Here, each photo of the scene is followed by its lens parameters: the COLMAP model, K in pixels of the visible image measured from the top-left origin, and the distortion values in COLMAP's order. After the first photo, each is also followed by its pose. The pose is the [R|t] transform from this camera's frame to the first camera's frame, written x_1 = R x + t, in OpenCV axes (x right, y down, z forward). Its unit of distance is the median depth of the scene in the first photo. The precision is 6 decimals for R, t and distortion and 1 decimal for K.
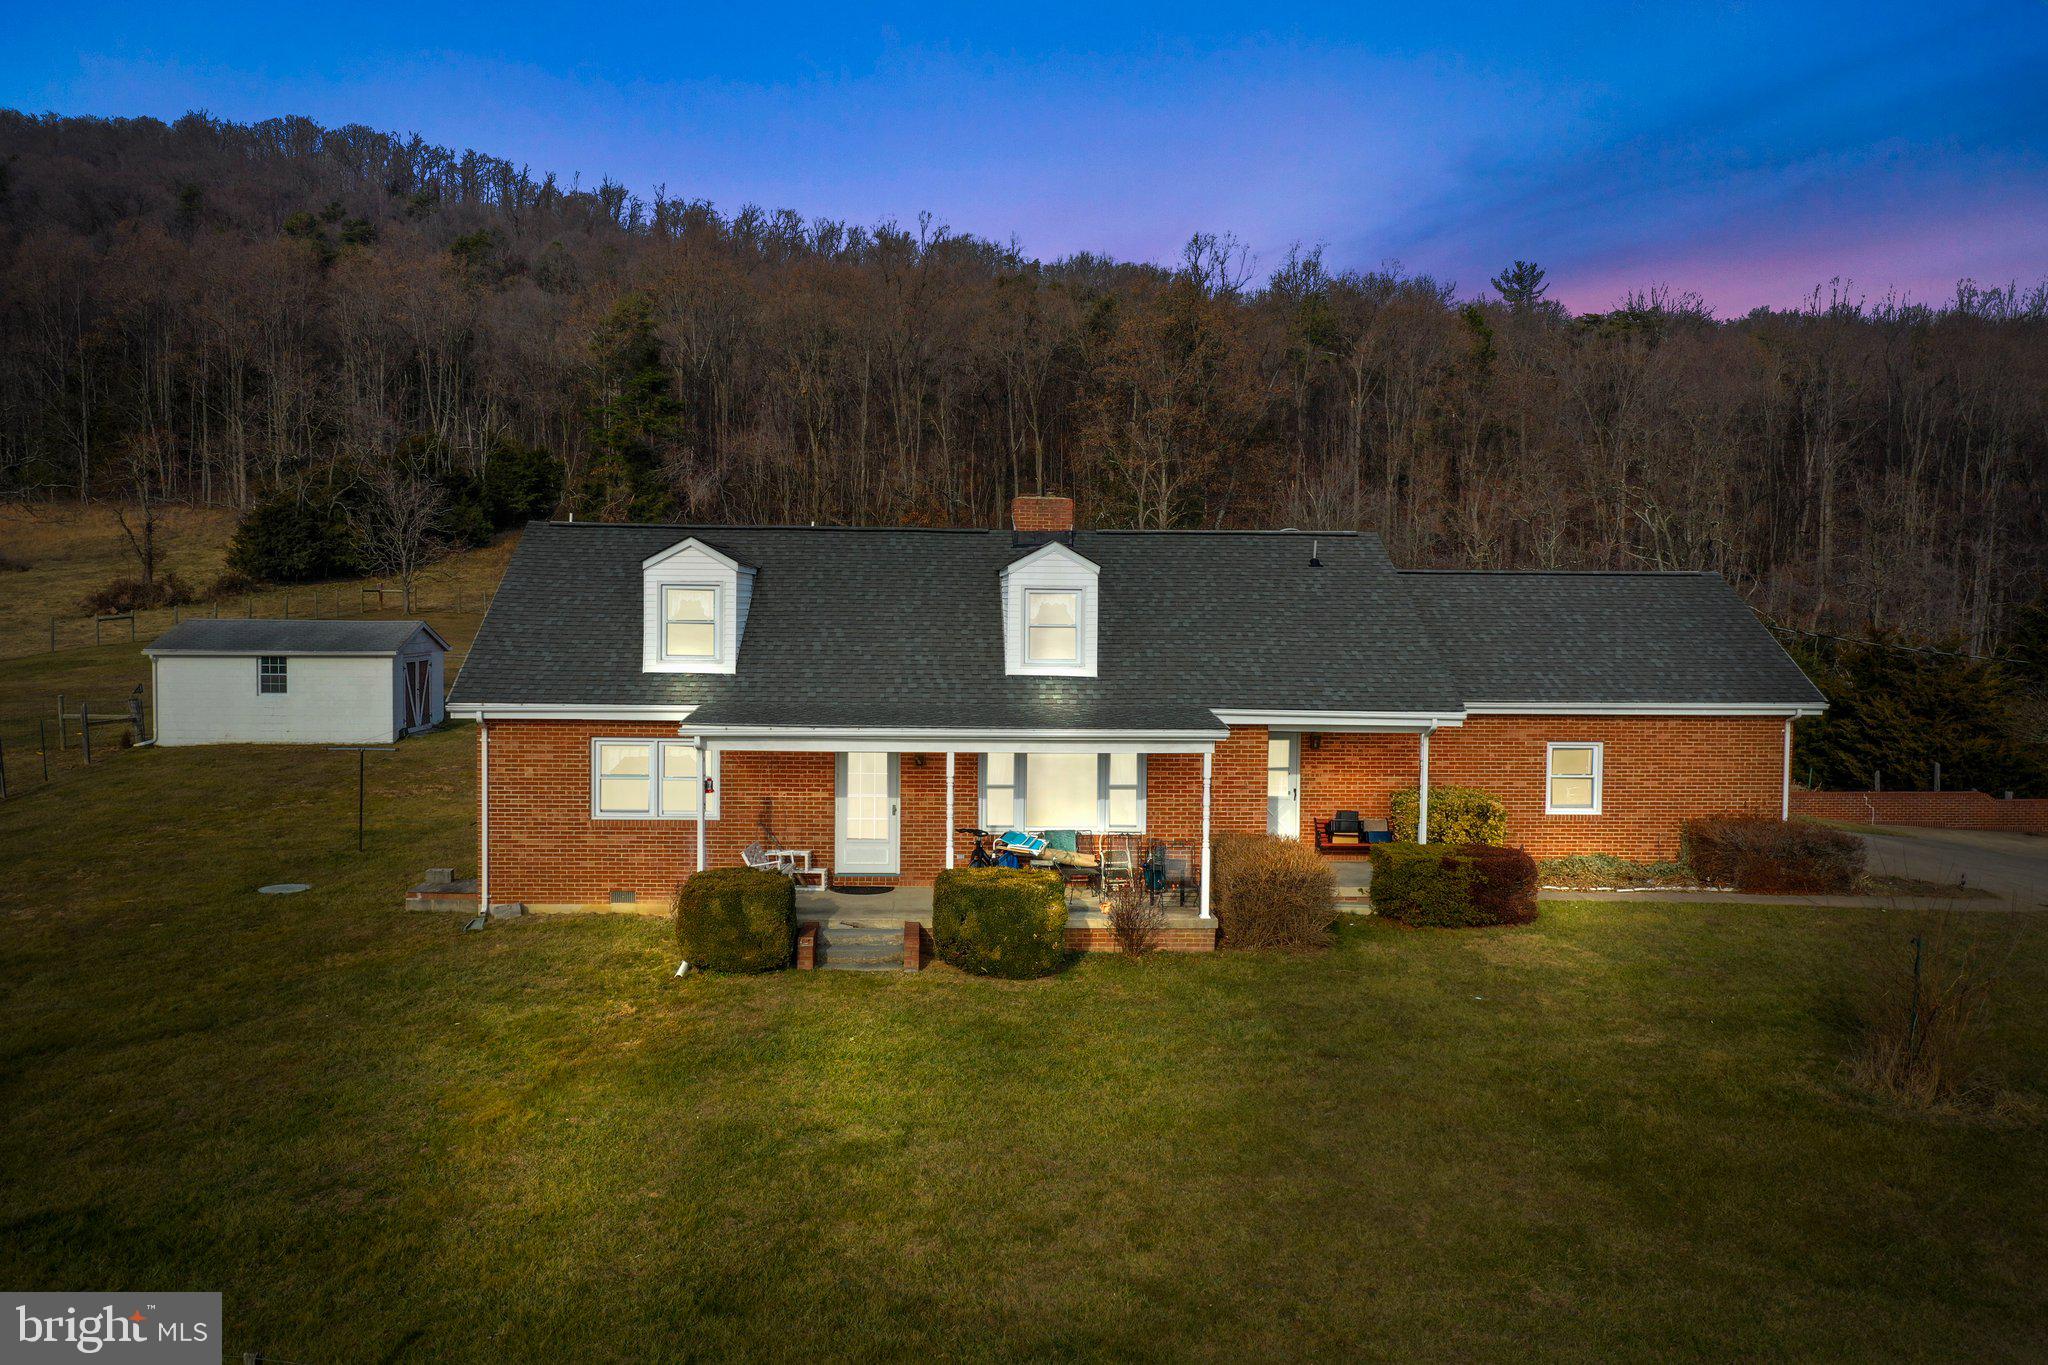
lens RADIAL K [[1608.4, 0, 1017.7], [0, 1608.4, 680.2], [0, 0, 1]] dist [-0.008954, -0.000495]
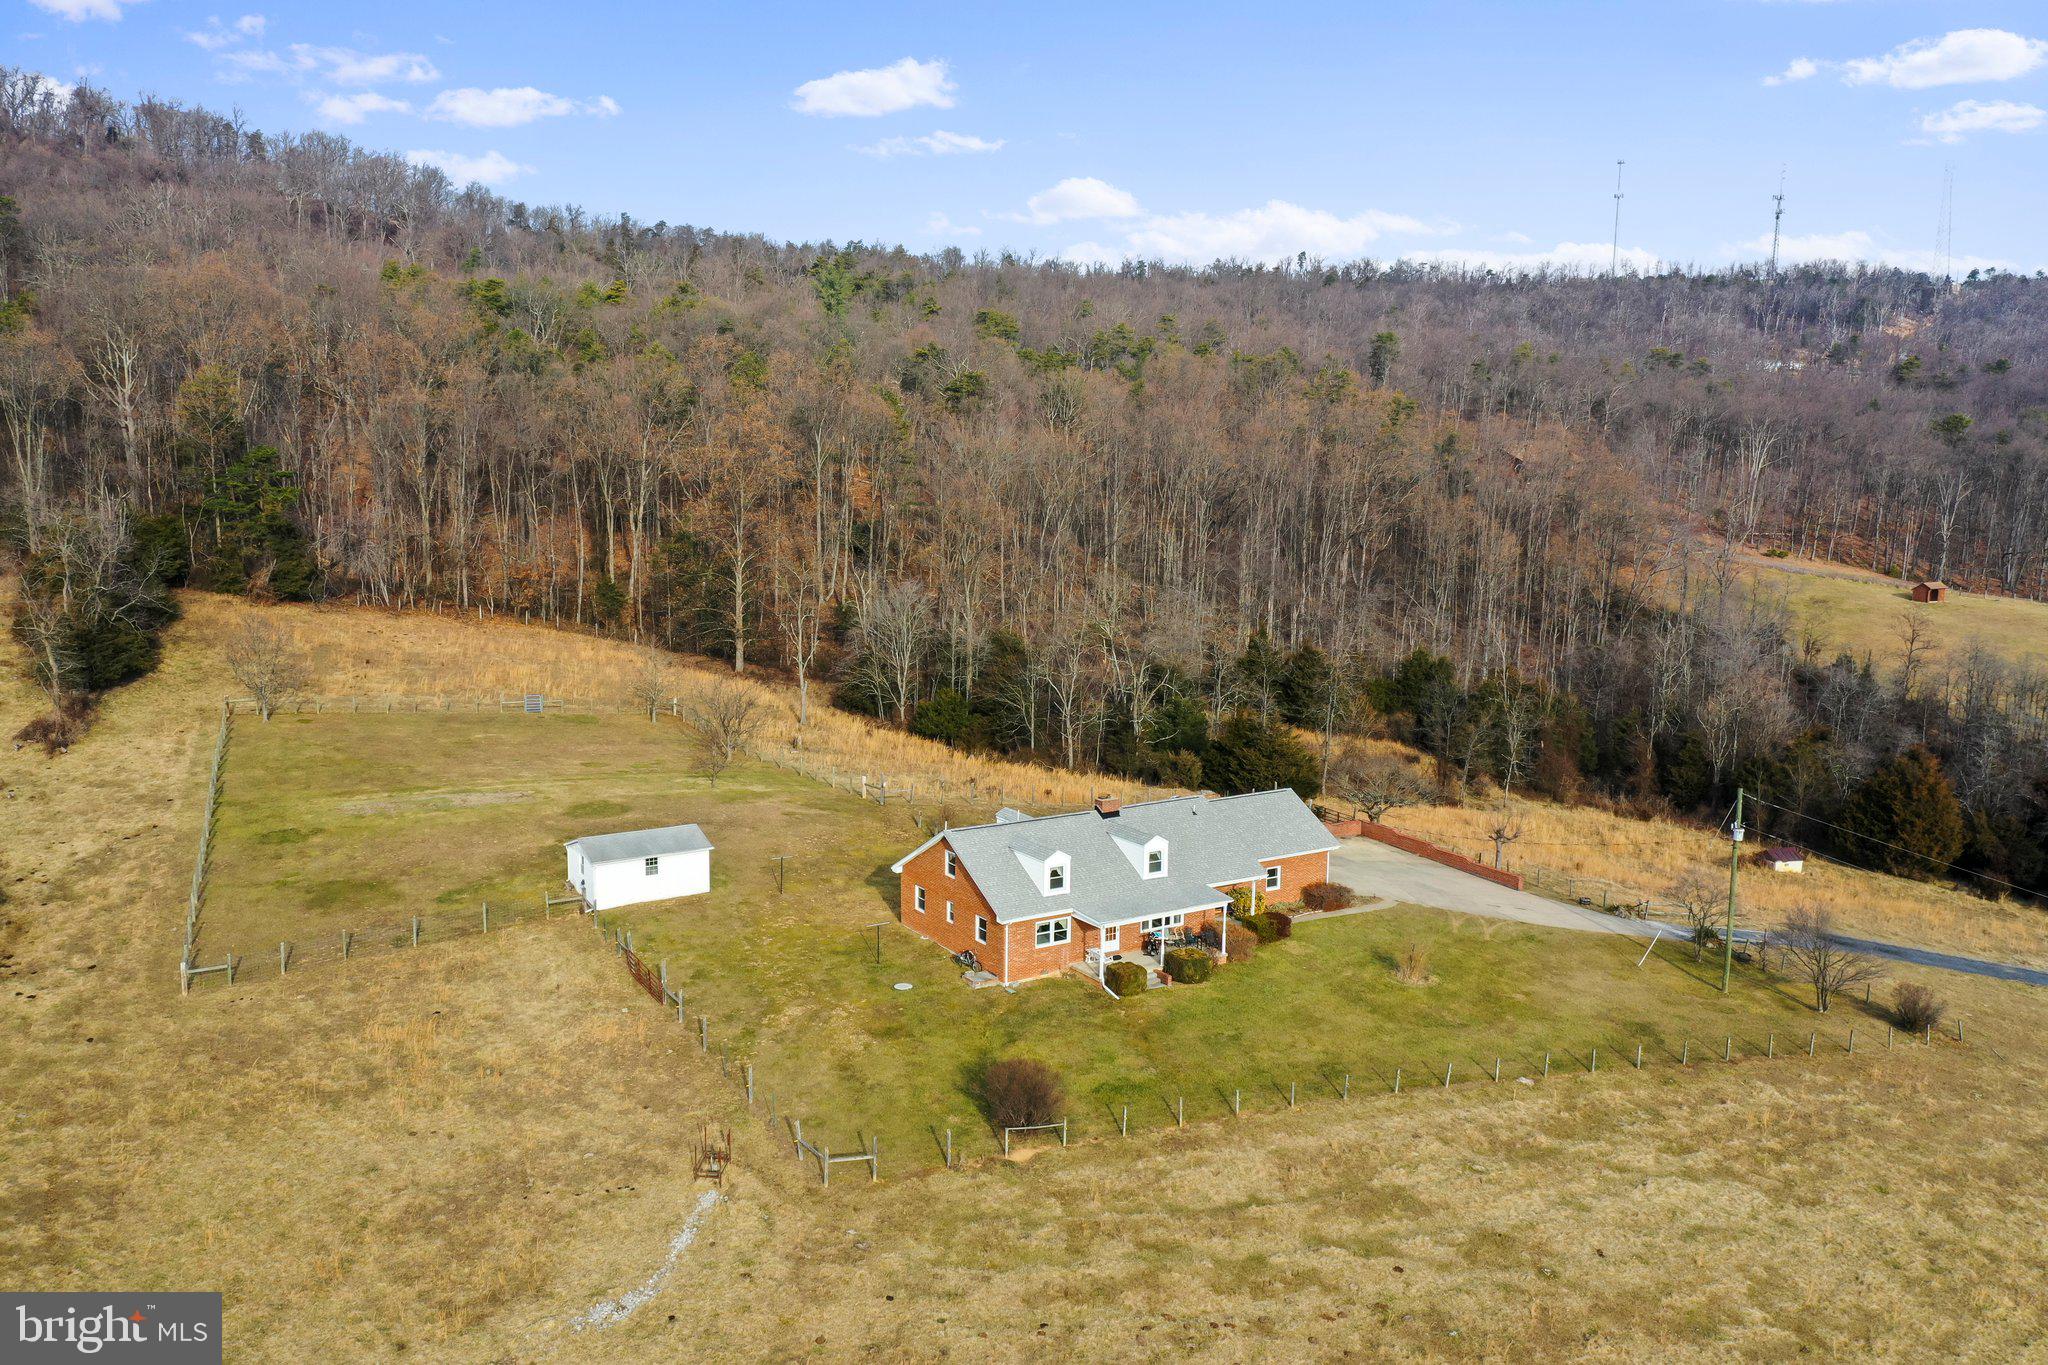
lens RADIAL K [[1602.4, 0, 1016.0], [0, 1602.4, 679.4], [0, 0, 1]] dist [-0.010410, 0.001658]
pose [[0.871591, -0.071470, 0.484997, -1.510030], [0.019764, 0.993634, 0.110905, -0.655259], [-0.489836, -0.087078, 0.867455, -1.337500]]
